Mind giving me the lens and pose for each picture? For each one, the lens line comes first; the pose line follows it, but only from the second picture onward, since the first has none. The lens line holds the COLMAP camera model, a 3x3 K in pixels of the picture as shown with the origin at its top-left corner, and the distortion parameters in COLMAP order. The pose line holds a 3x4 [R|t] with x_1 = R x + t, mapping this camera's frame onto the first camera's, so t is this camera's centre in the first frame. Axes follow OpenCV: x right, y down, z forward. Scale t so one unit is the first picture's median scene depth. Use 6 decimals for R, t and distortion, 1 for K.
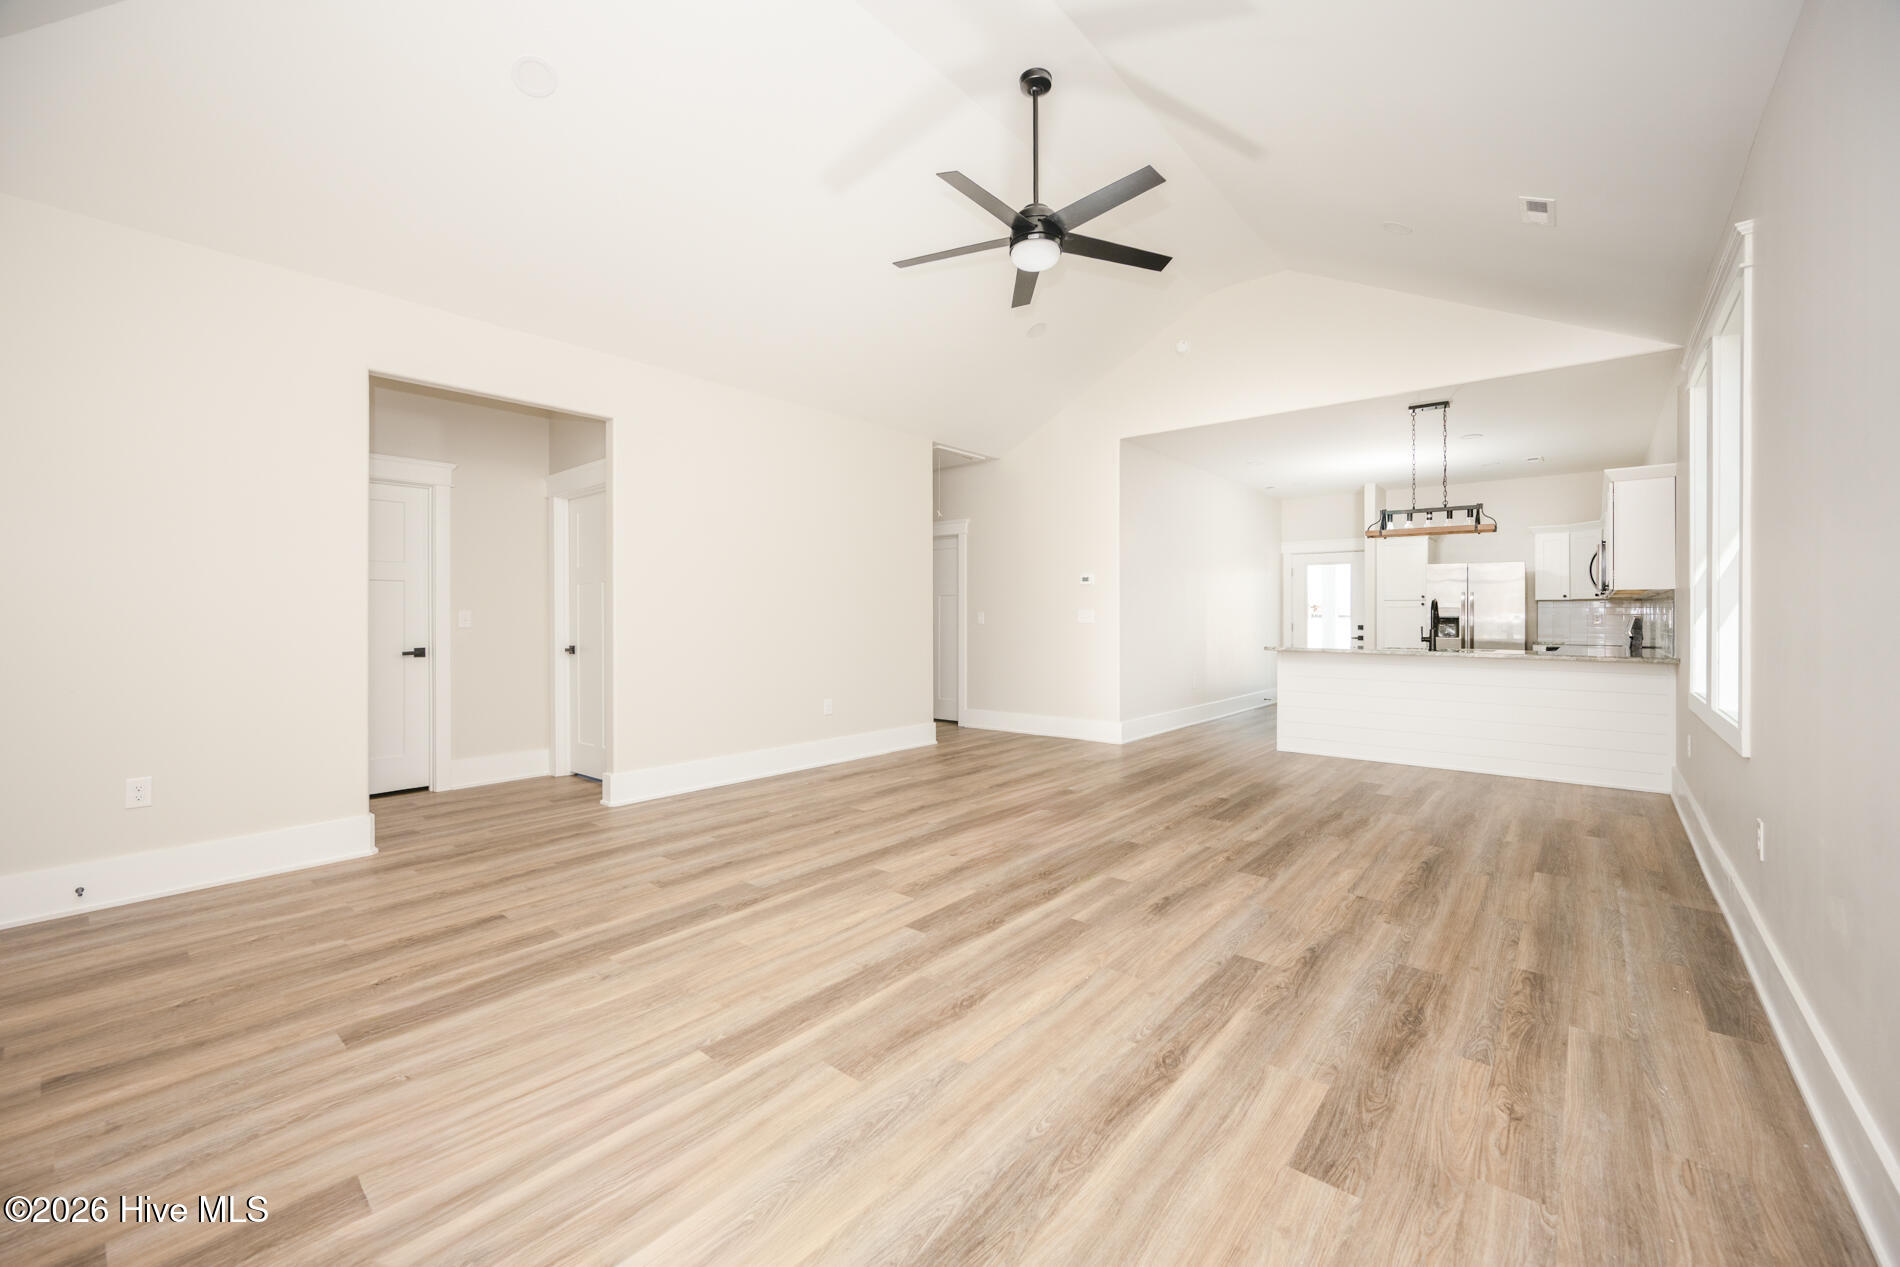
lens RADIAL K [[756.9, 0, 950.0], [0, 756.9, 633.5], [0, 0, 1]] dist [-0.001676, -0.000199]
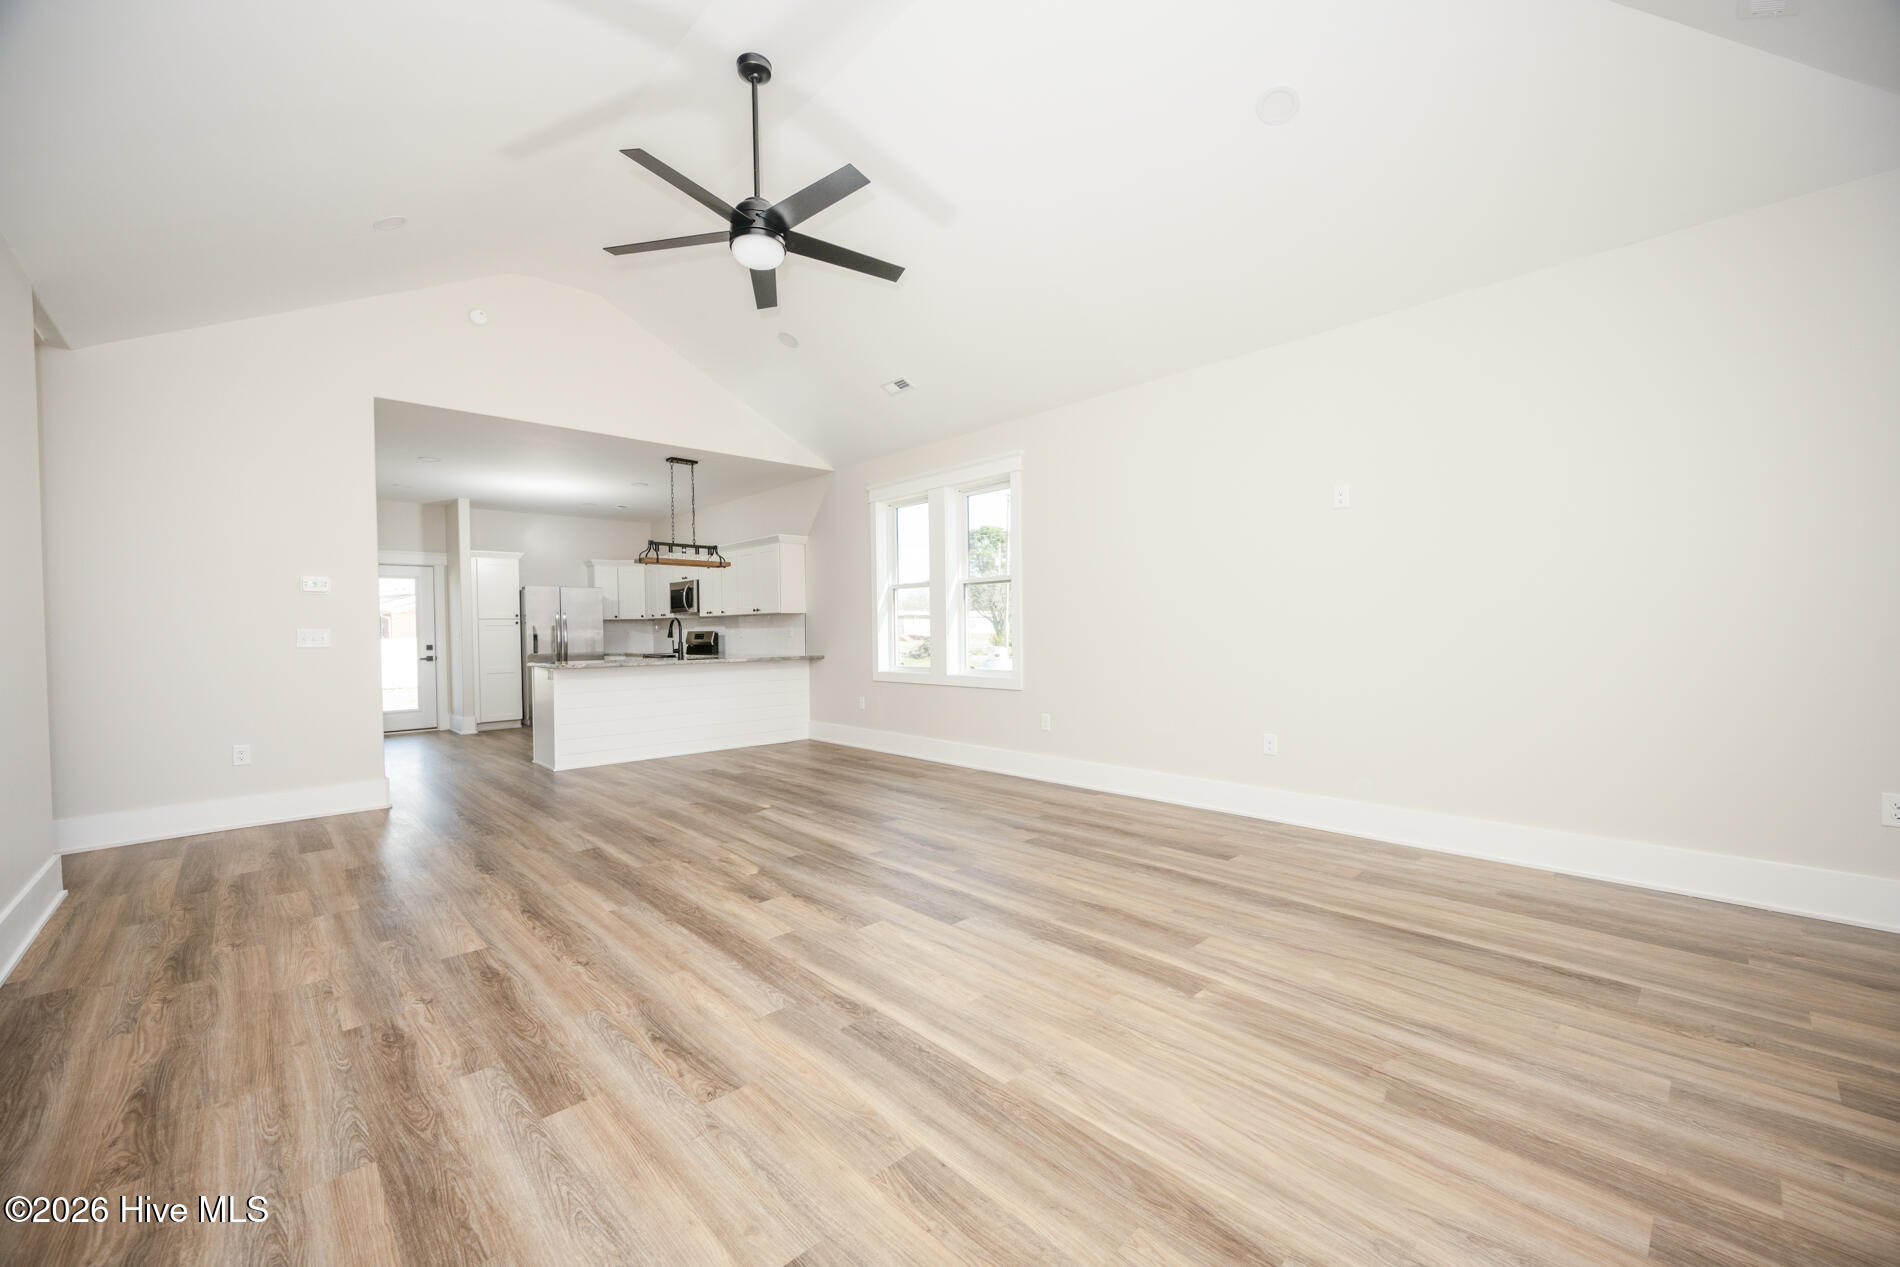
lens RADIAL K [[756.9, 0, 950.0], [0, 756.9, 633.5], [0, 0, 1]] dist [-0.001676, -0.000199]
pose [[0.112454, -0.007924, 0.993625, -0.974752], [0.036171, 0.999338, 0.003876, -0.014777], [-0.992998, 0.035504, 0.112667, 0.781118]]
